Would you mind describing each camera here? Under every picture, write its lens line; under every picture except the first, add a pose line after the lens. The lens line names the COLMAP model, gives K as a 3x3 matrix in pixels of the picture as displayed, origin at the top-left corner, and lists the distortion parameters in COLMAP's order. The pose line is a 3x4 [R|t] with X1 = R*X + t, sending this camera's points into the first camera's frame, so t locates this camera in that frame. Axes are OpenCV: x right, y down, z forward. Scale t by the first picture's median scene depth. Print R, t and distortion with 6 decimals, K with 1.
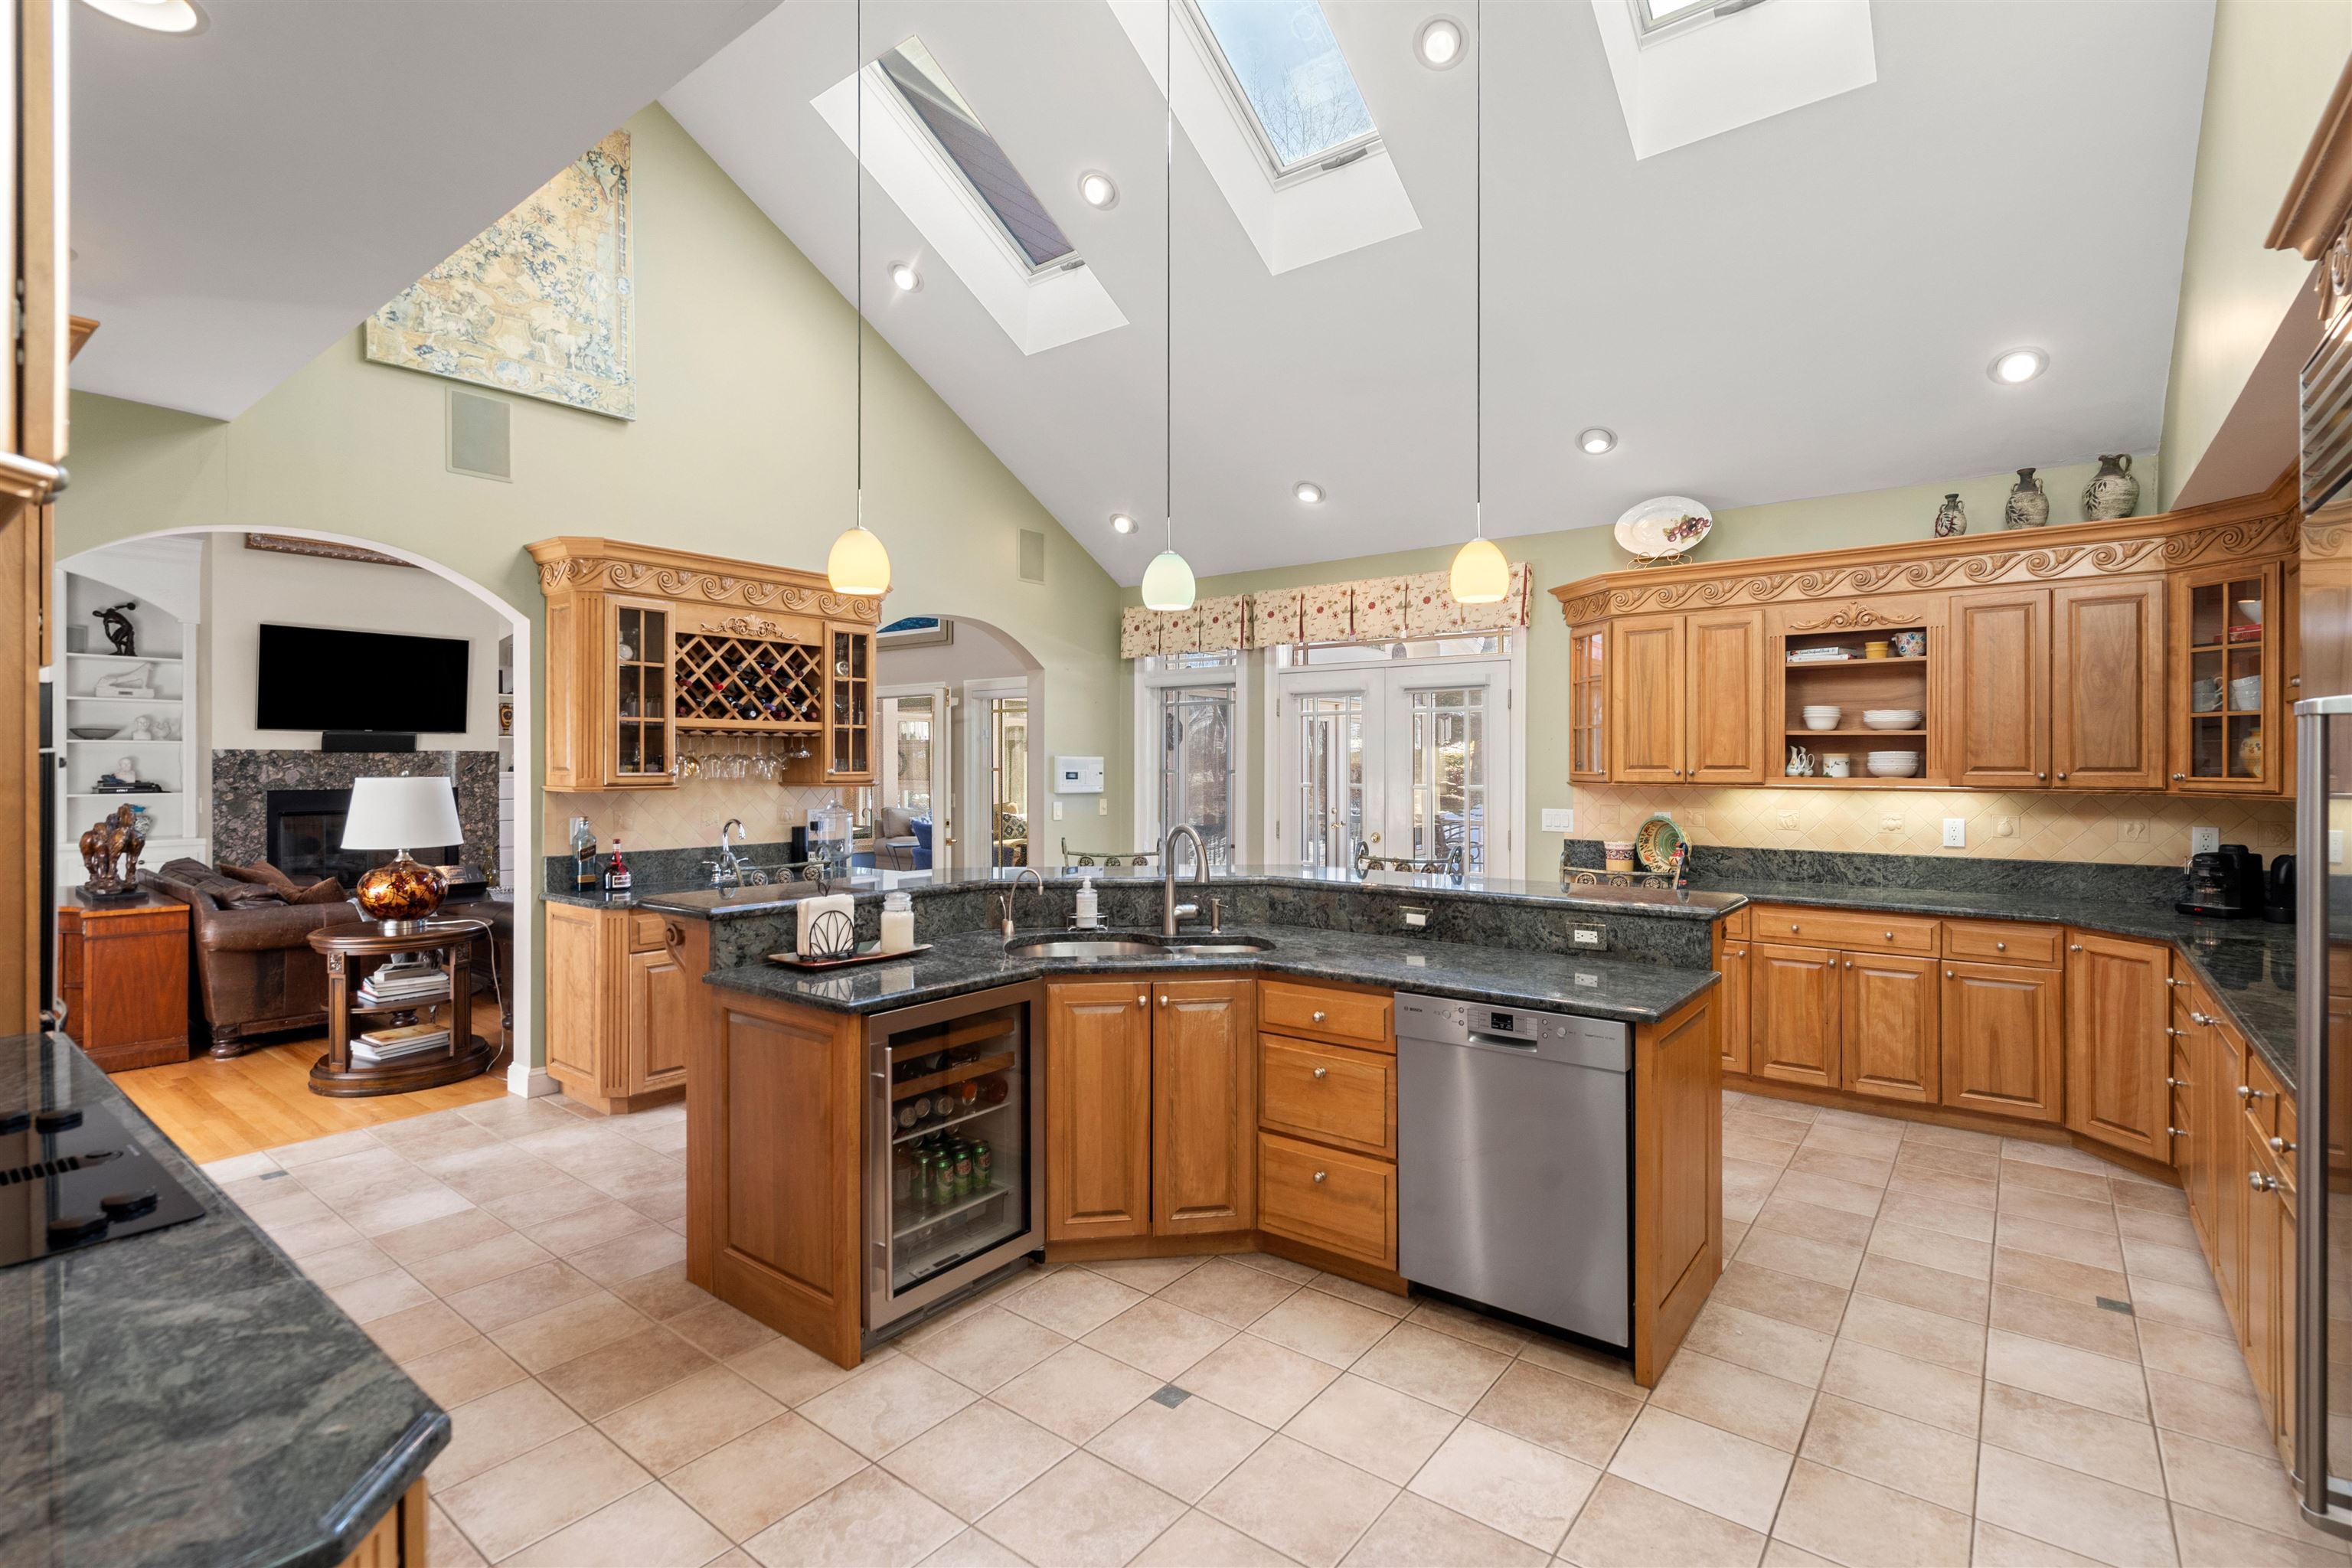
lens RADIAL K [[1083.0, 0, 1176.0], [0, 1083.0, 784.0], [0, 0, 1]] dist [-0.000687, -0.000099]
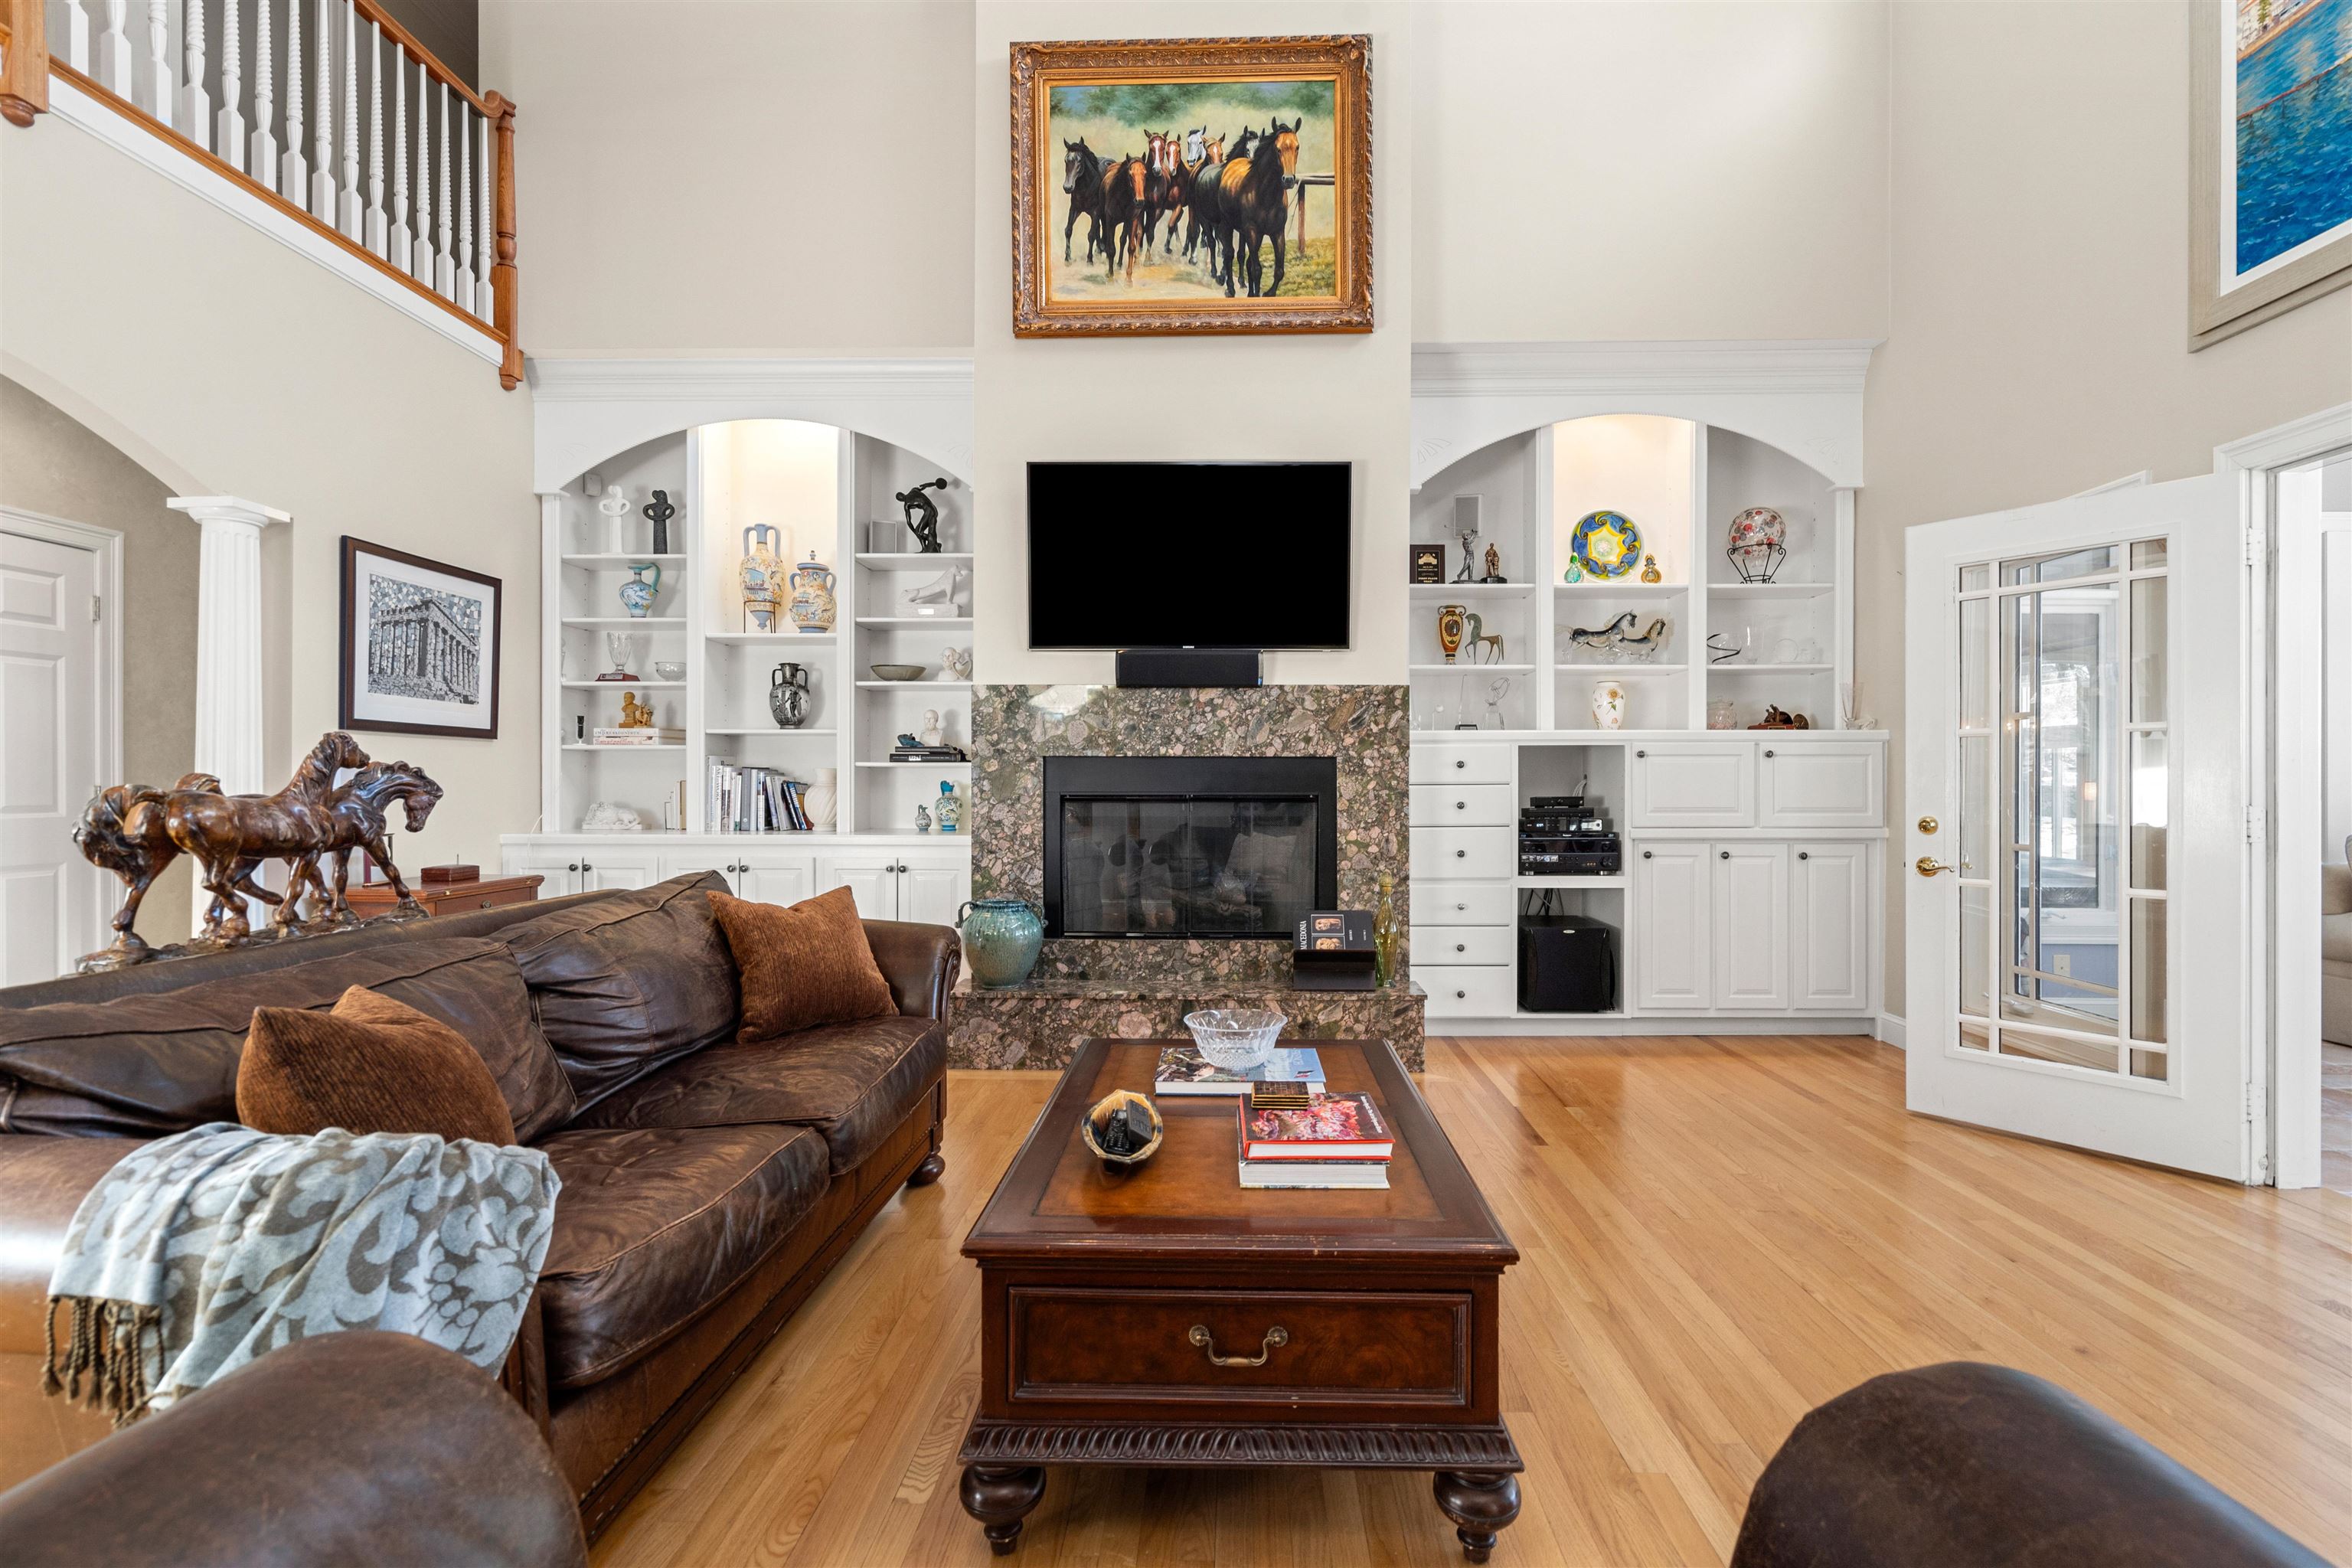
lens RADIAL K [[1071.0, 0, 1201.8], [0, 1071.0, 780.9], [0, 0, 1]] dist [-0.012530, 0.000080]
pose [[0.603798, -0.000398, -0.797137, -0.375164], [-0.018259, 0.999731, -0.014329, 0.028478], [0.796928, 0.023206, 0.603628, 0.806722]]
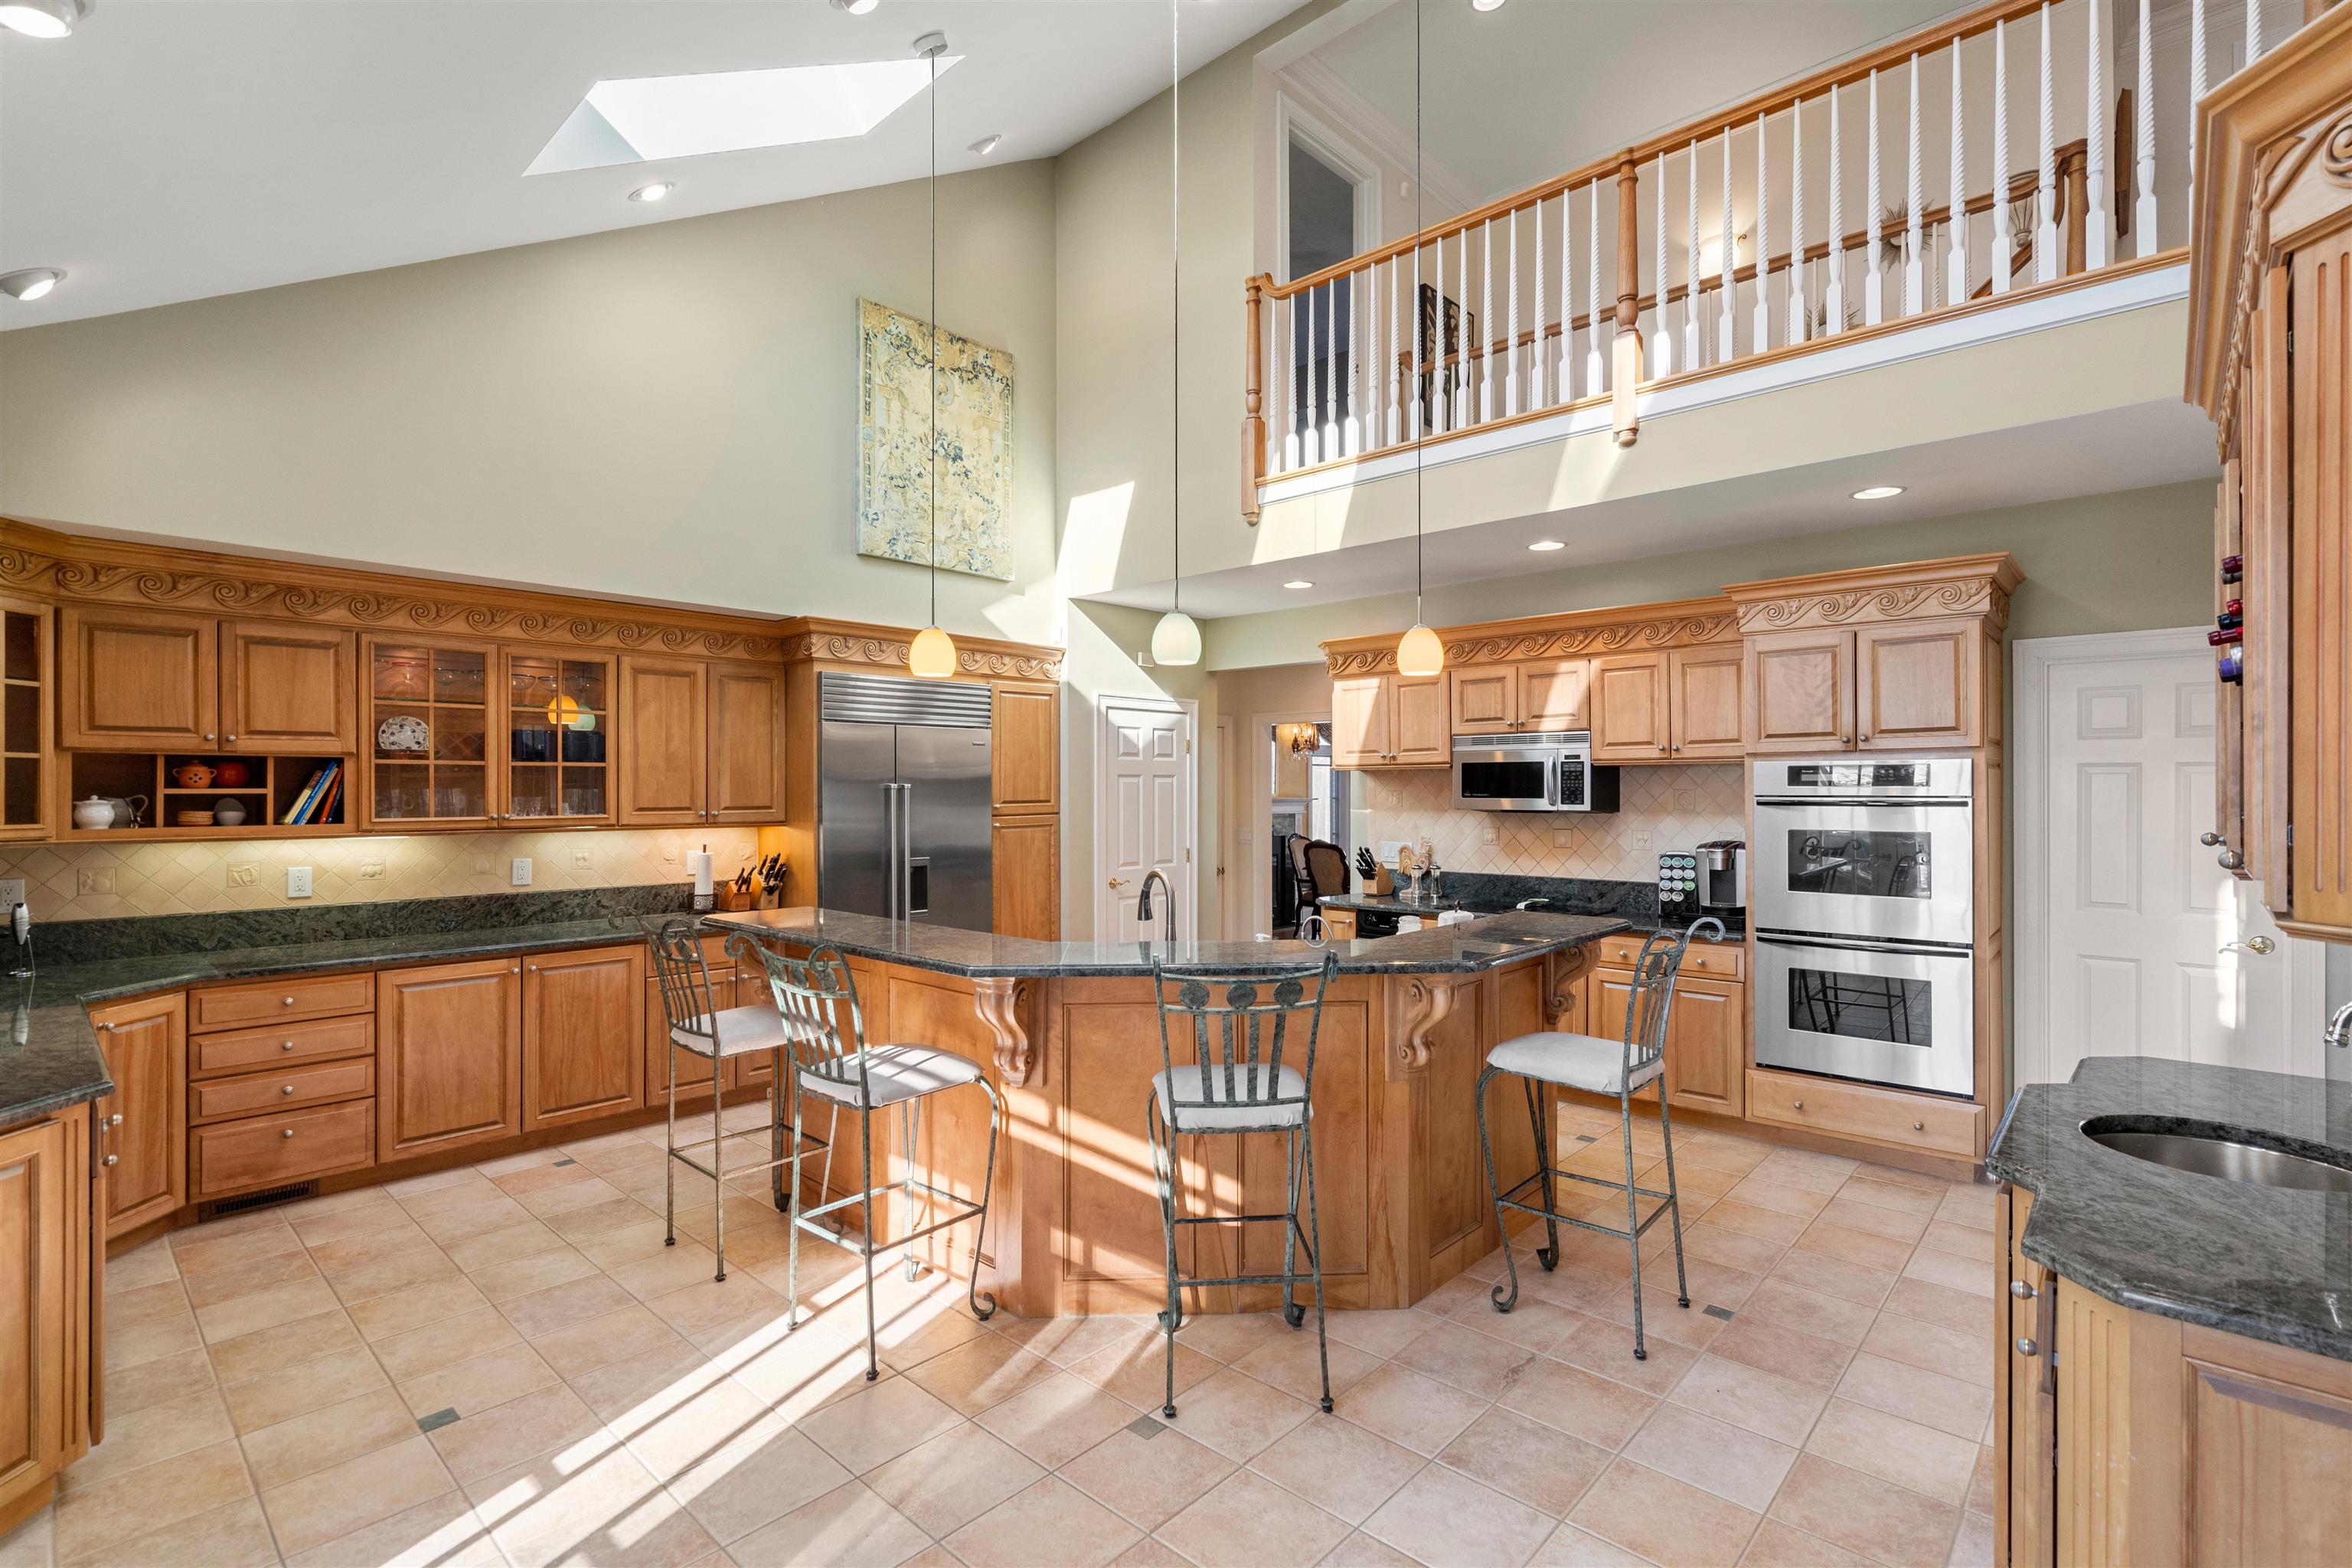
lens RADIAL K [[1071.0, 0, 1201.8], [0, 1071.0, 780.9], [0, 0, 1]] dist [-0.012530, 0.000080]
pose [[-0.997673, 0.001352, 0.068173, -0.047844], [0.002365, 0.999888, 0.014777, -0.028276], [-0.068145, 0.014903, -0.997564, 0.963273]]
